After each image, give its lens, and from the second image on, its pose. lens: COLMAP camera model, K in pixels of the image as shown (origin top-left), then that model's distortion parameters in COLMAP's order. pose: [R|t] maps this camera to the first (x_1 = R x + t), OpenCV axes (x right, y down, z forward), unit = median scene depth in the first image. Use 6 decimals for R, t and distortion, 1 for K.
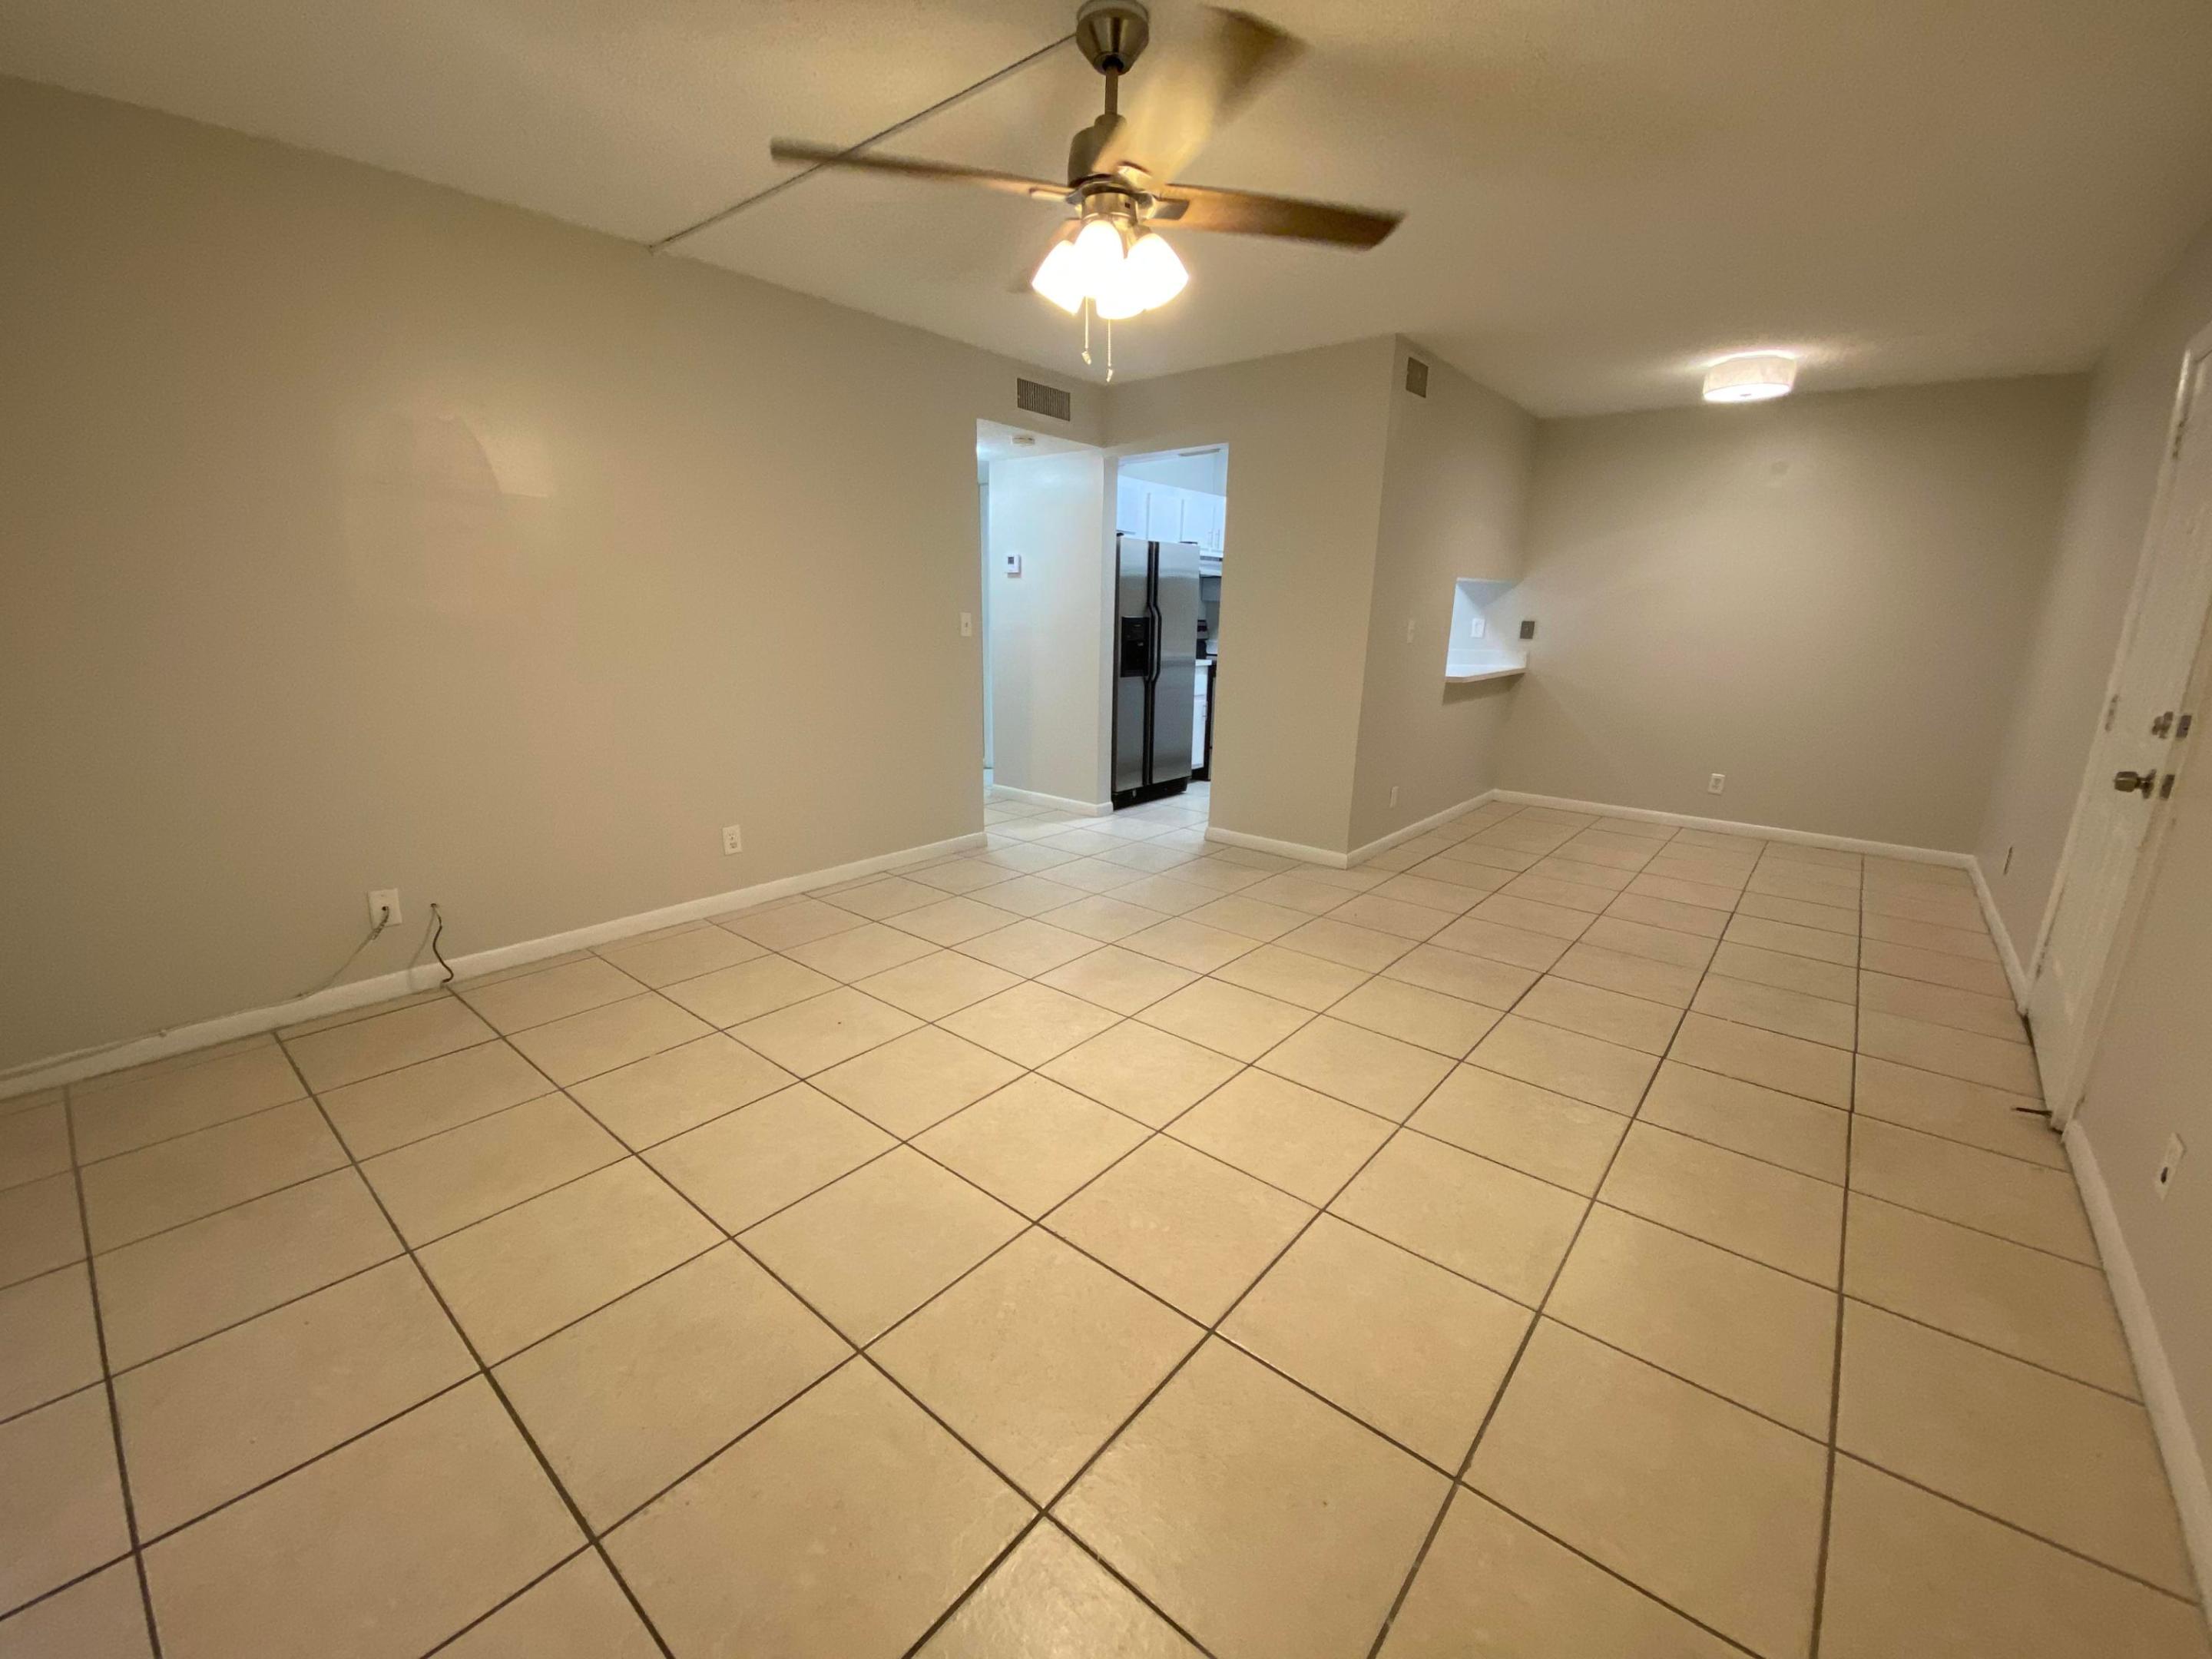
lens RADIAL K [[898.3, 0, 1102.3], [0, 898.3, 826.3], [0, 0, 1]] dist [0.006272, -0.013208]
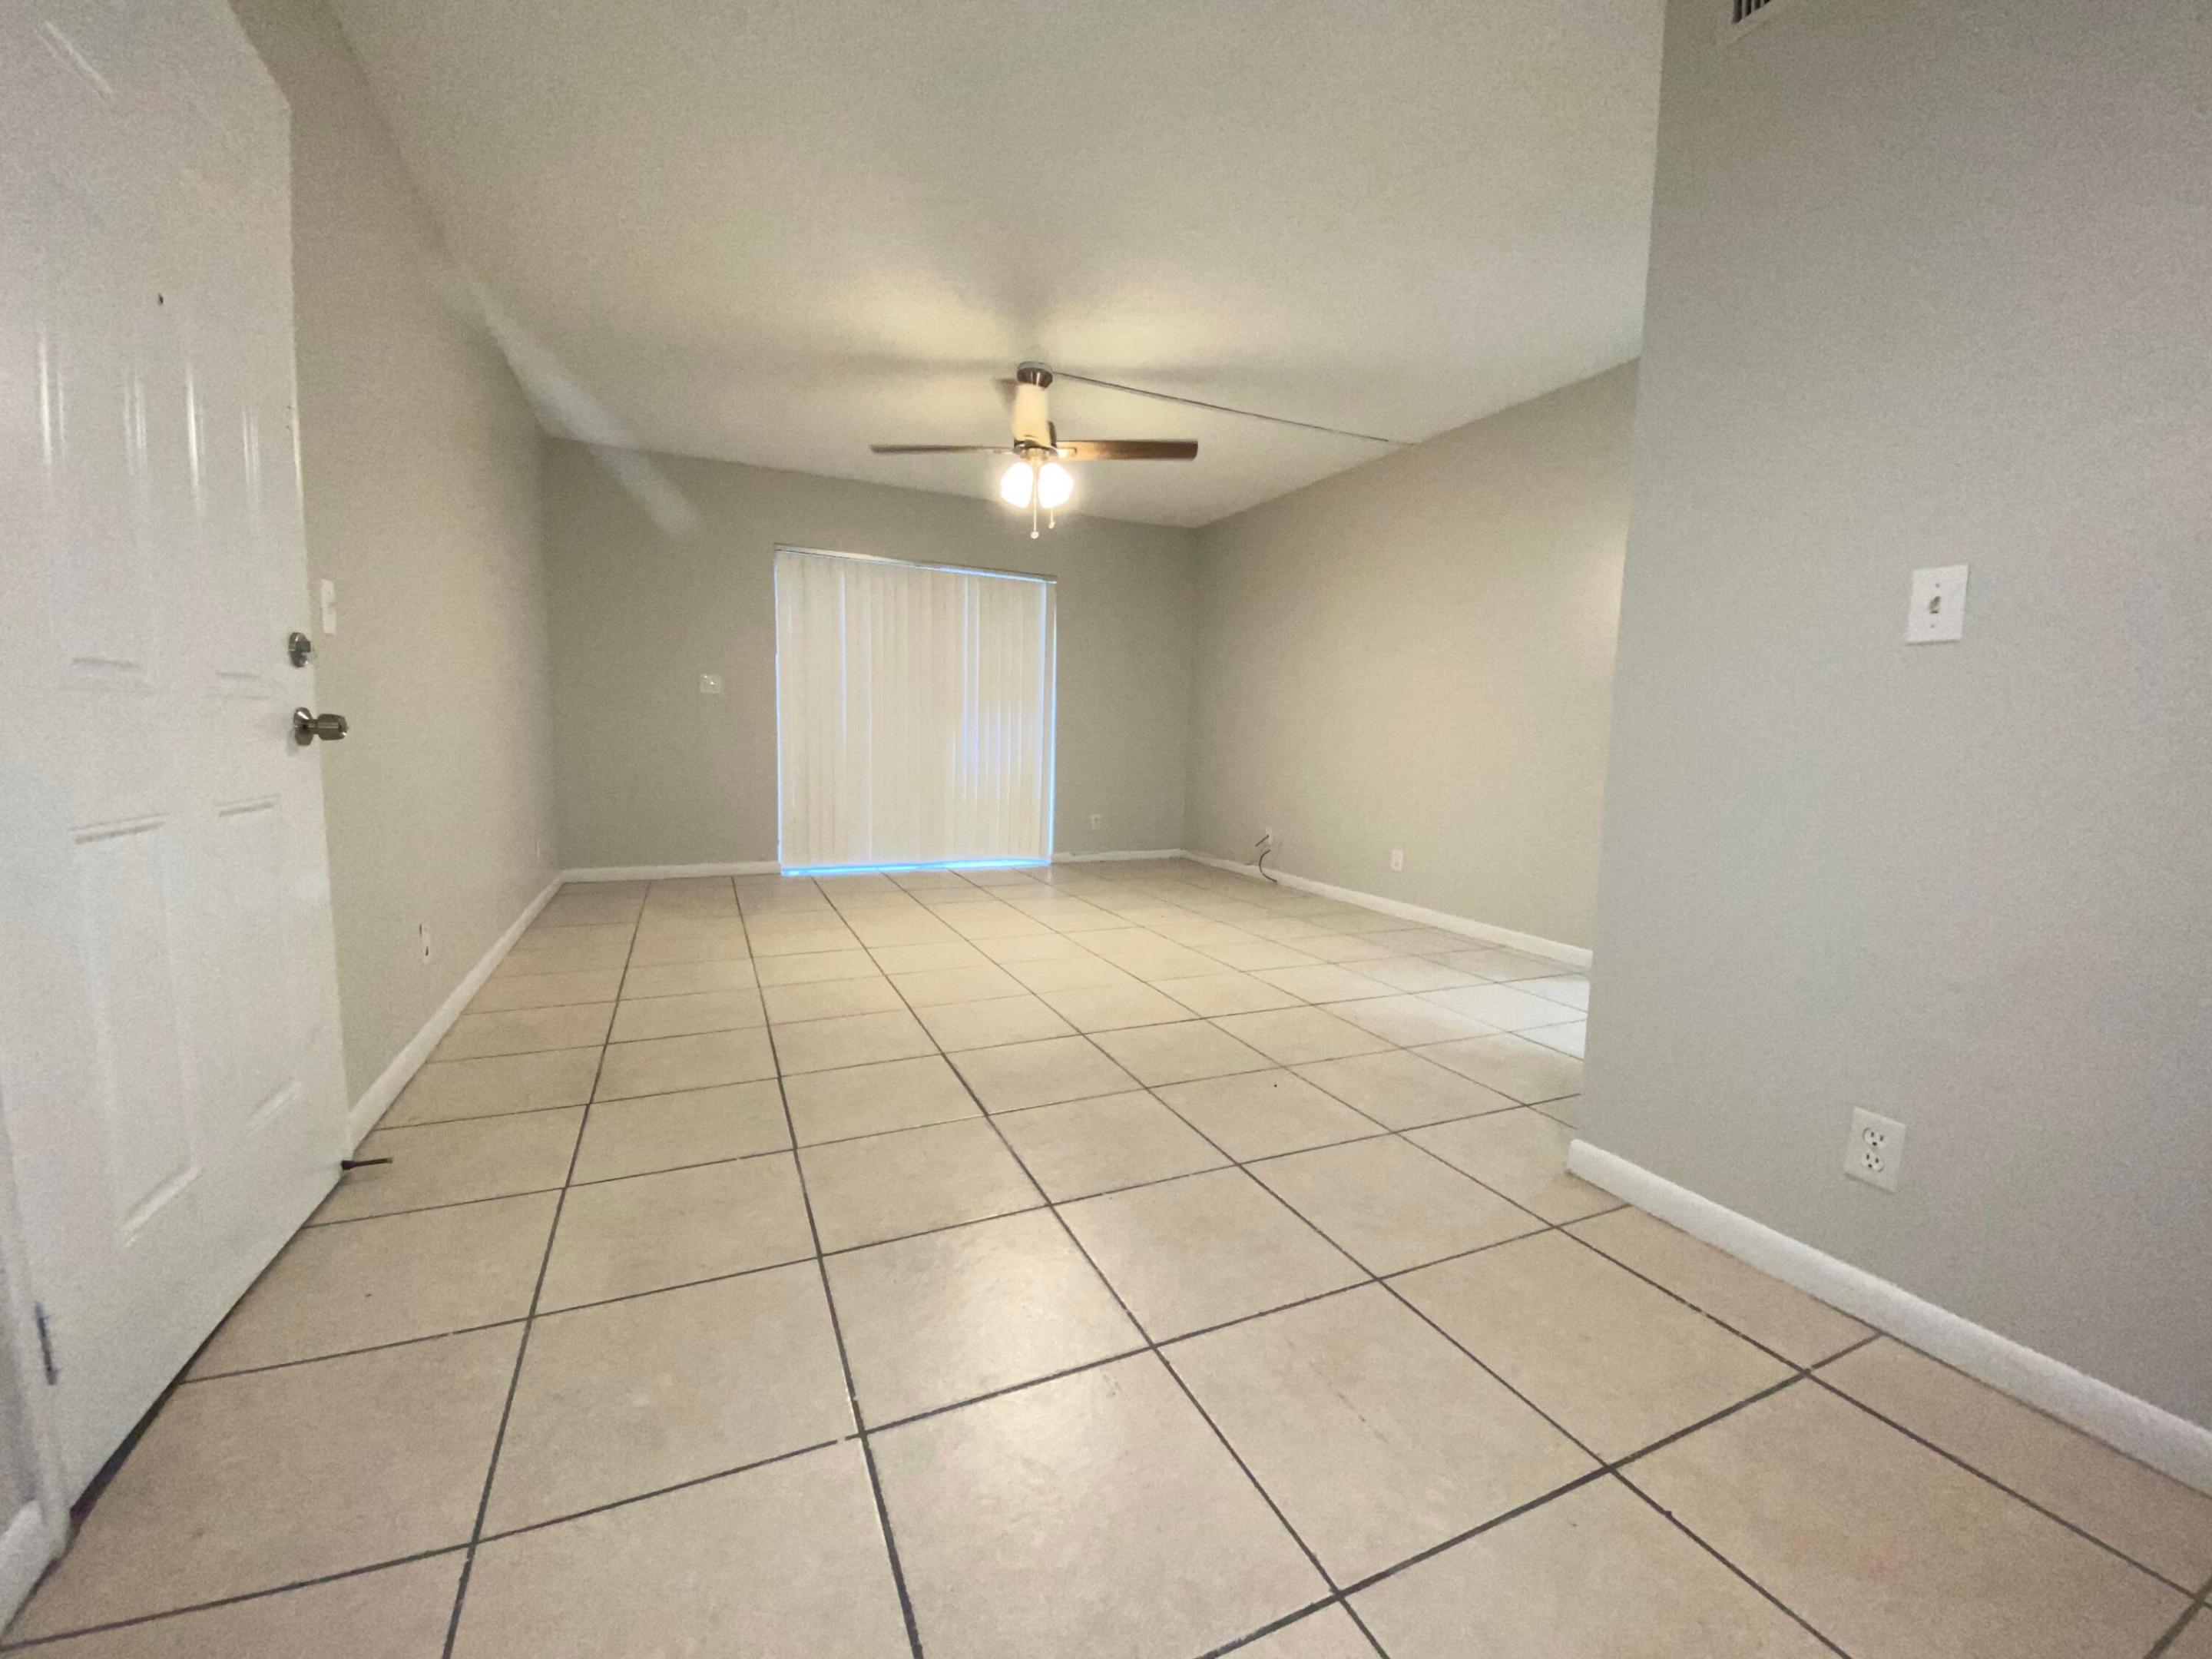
lens RADIAL K [[898.3, 0, 1099.0], [0, 898.3, 821.5], [0, 0, 1]] dist [0.006272, -0.013208]
pose [[-0.445240, 0.056777, -0.893609, 1.122564], [-0.246797, 0.951550, 0.183425, -0.205383], [0.860728, 0.302208, -0.409656, 1.382783]]
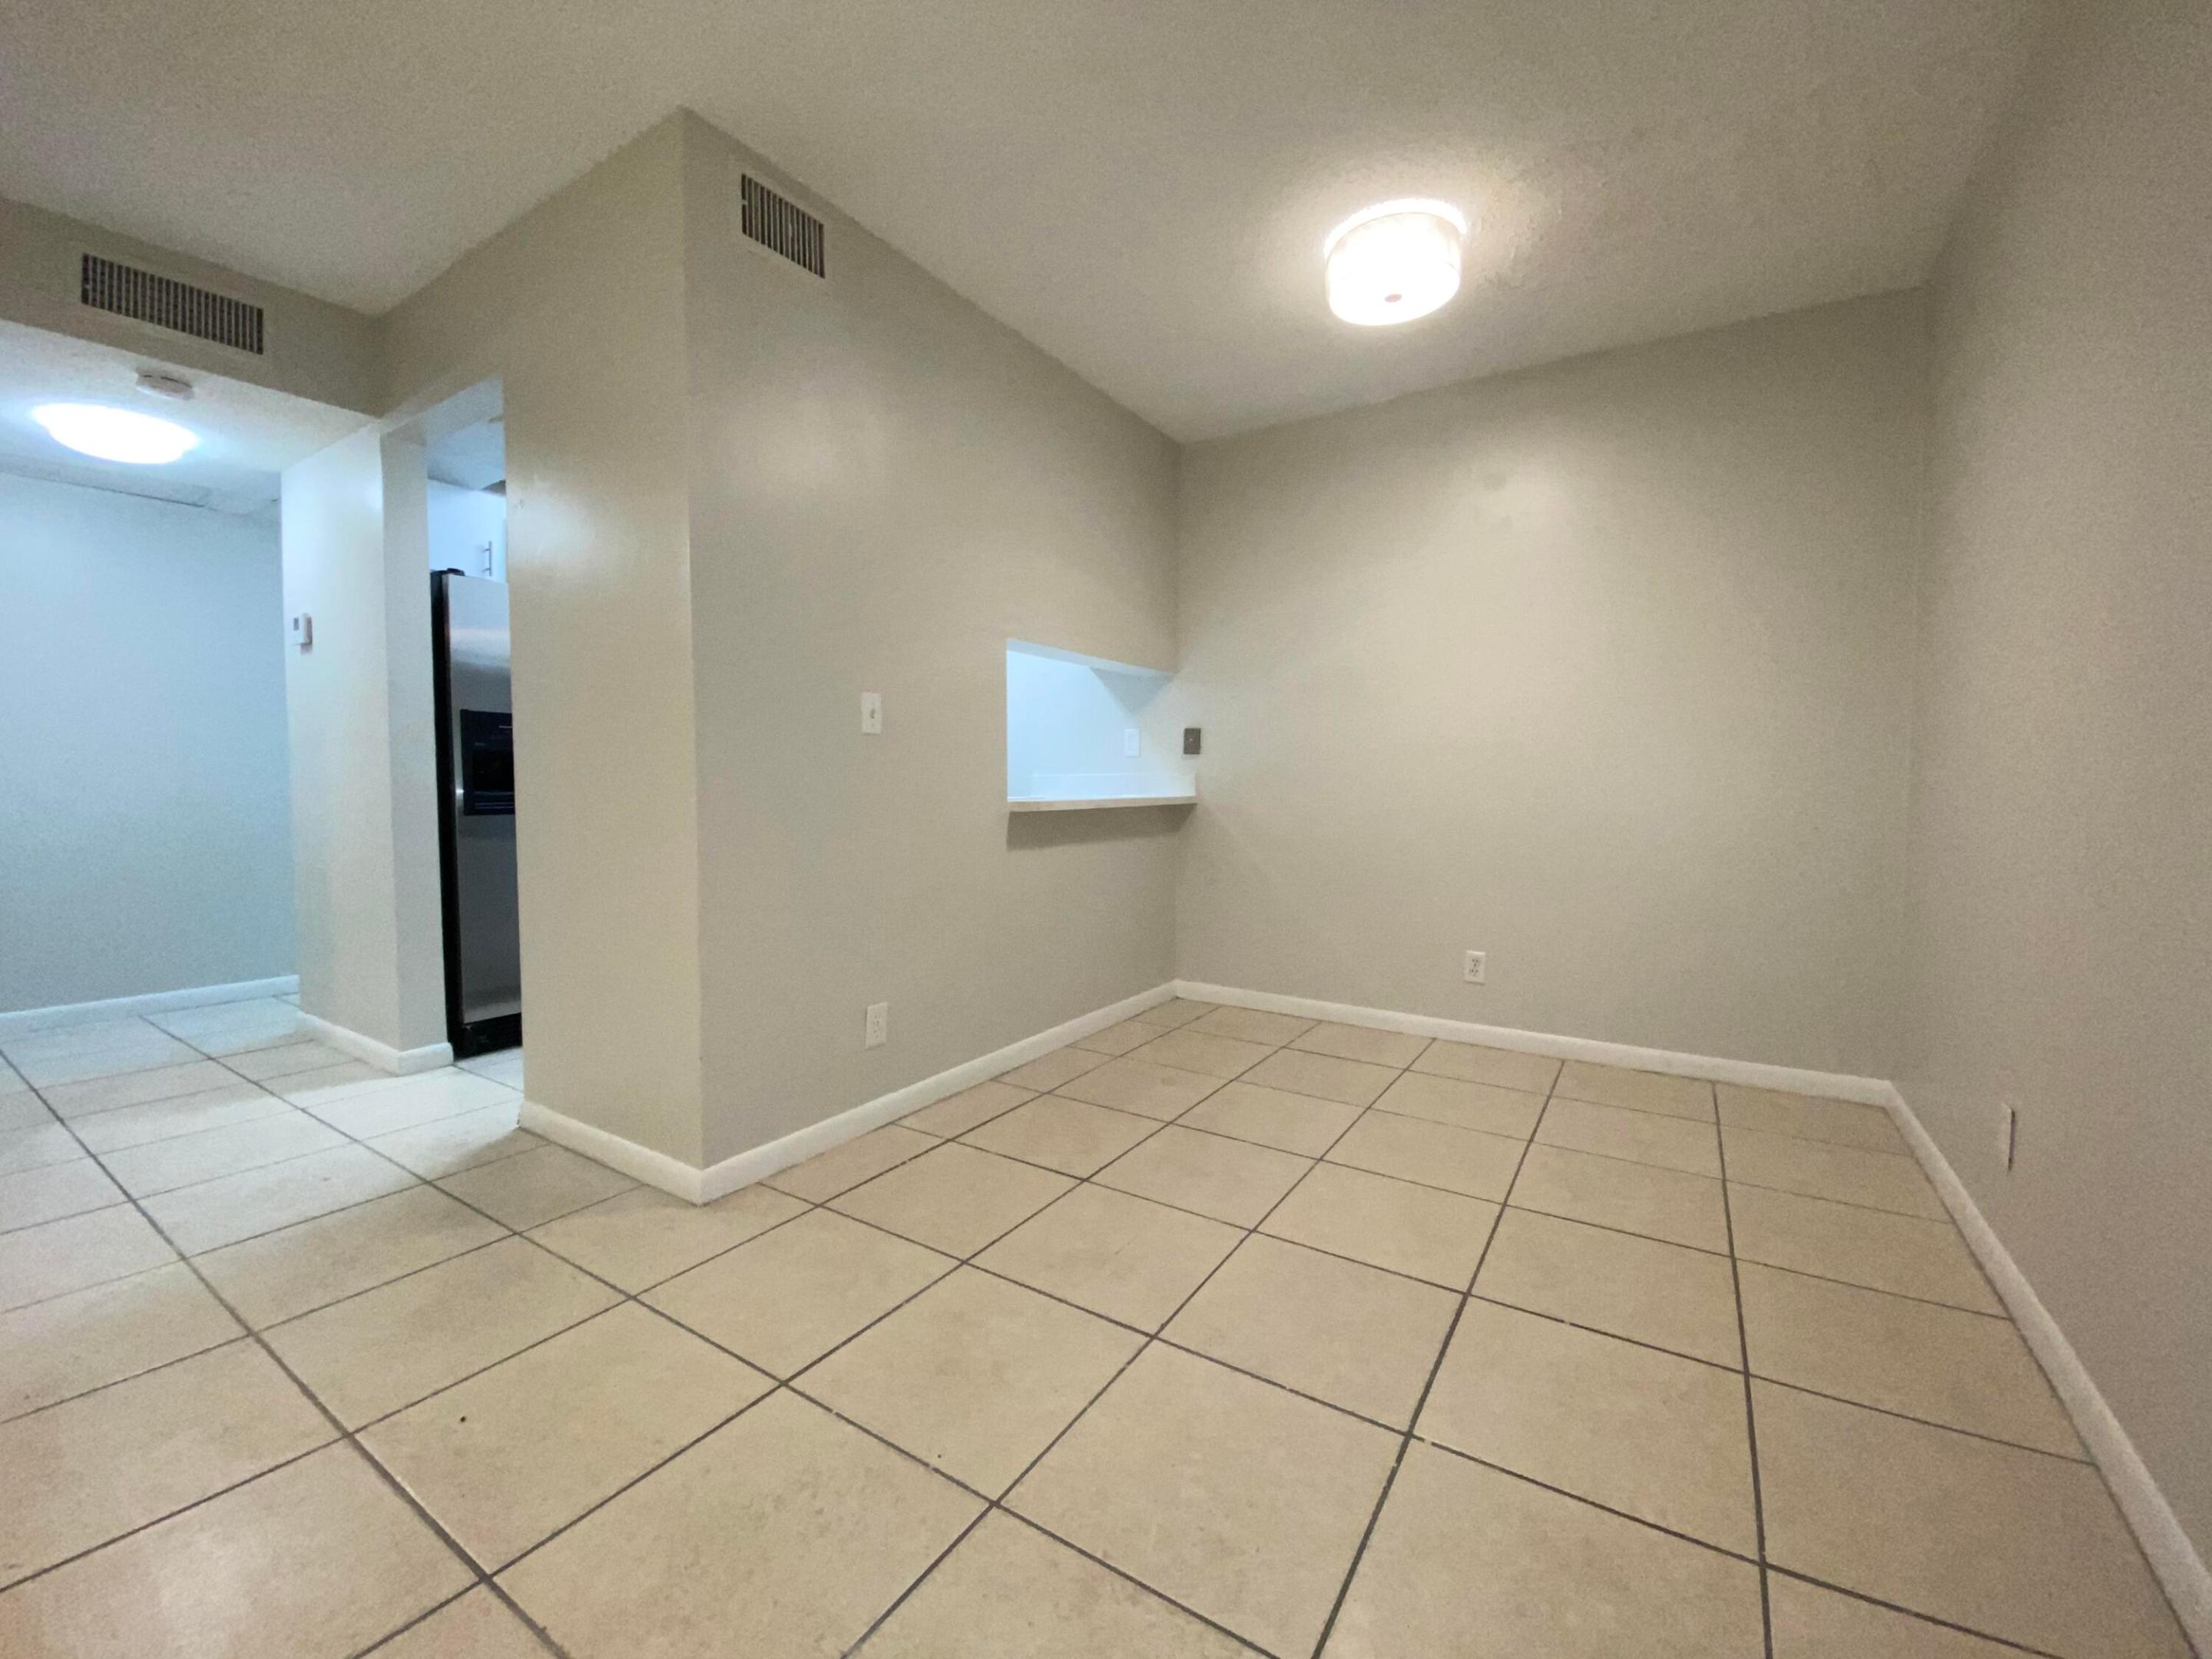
lens RADIAL K [[898.3, 0, 1095.6], [0, 898.3, 823.3], [0, 0, 1]] dist [0.006272, -0.013208]
pose [[0.991513, -0.020923, 0.128312, 0.616971], [0.044801, 0.981501, -0.186142, -0.072428], [-0.122043, 0.190311, 0.974108, 0.727010]]
